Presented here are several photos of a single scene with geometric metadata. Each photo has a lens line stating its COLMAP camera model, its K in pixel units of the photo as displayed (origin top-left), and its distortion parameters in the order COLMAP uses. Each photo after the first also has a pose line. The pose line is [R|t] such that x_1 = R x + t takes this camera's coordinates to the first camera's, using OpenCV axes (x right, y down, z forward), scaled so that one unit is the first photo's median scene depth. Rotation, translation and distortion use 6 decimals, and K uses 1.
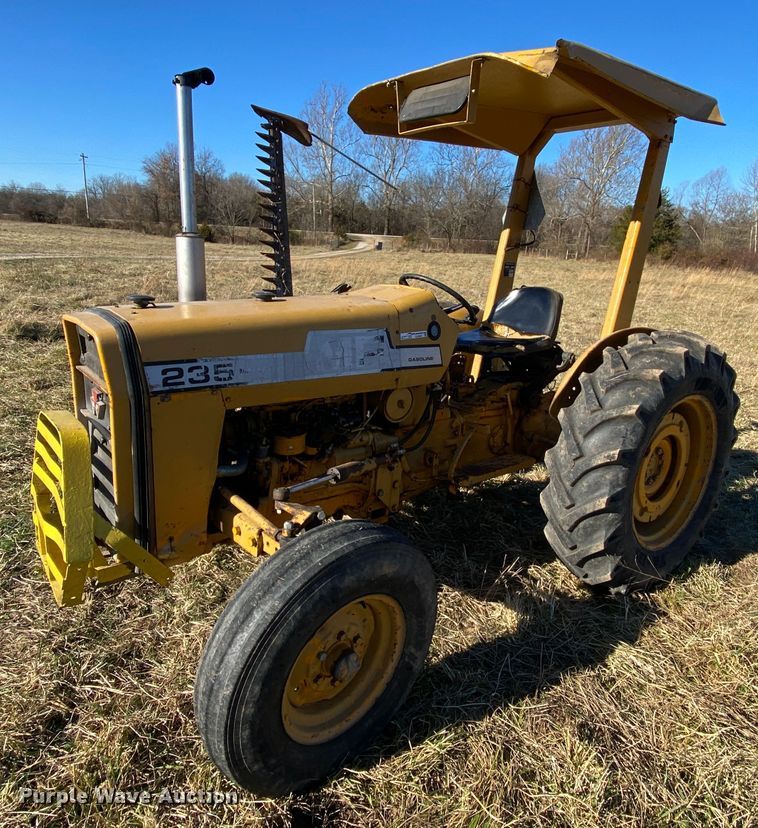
lens RADIAL K [[578.3, 0, 406.5], [0, 578.3, 403.8], [0, 0, 1]] dist [0.083982, -0.108141]
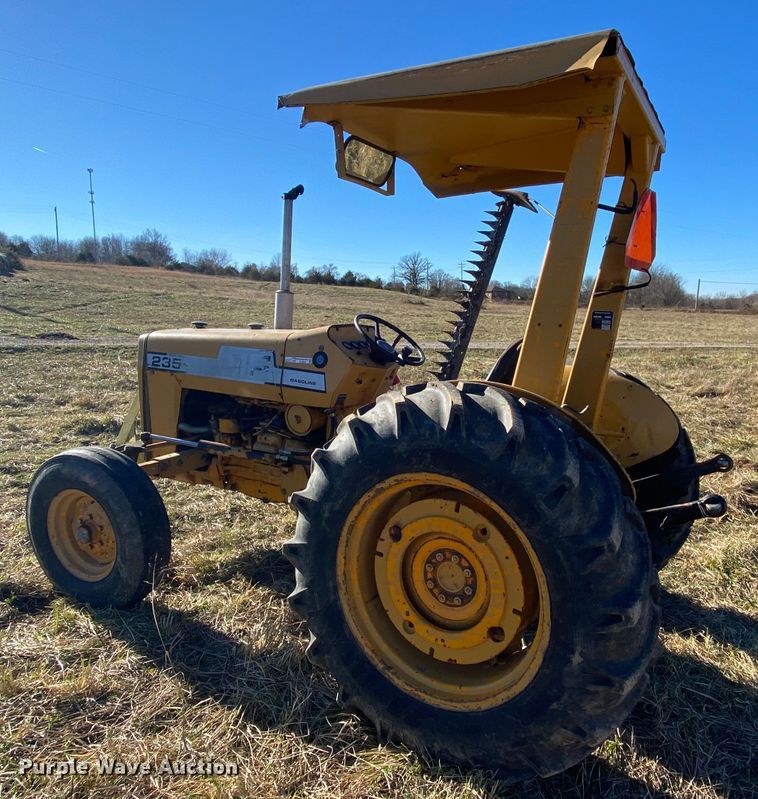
lens RADIAL K [[603.6, 0, 425.6], [0, 603.6, 397.3], [0, 0, 1]] dist [0.030569, -0.009185]
pose [[0.382829, 0.093761, -0.919049, 0.931677], [-0.256726, 0.966448, -0.008343, -0.076517], [0.887431, 0.239137, 0.394056, 0.573834]]
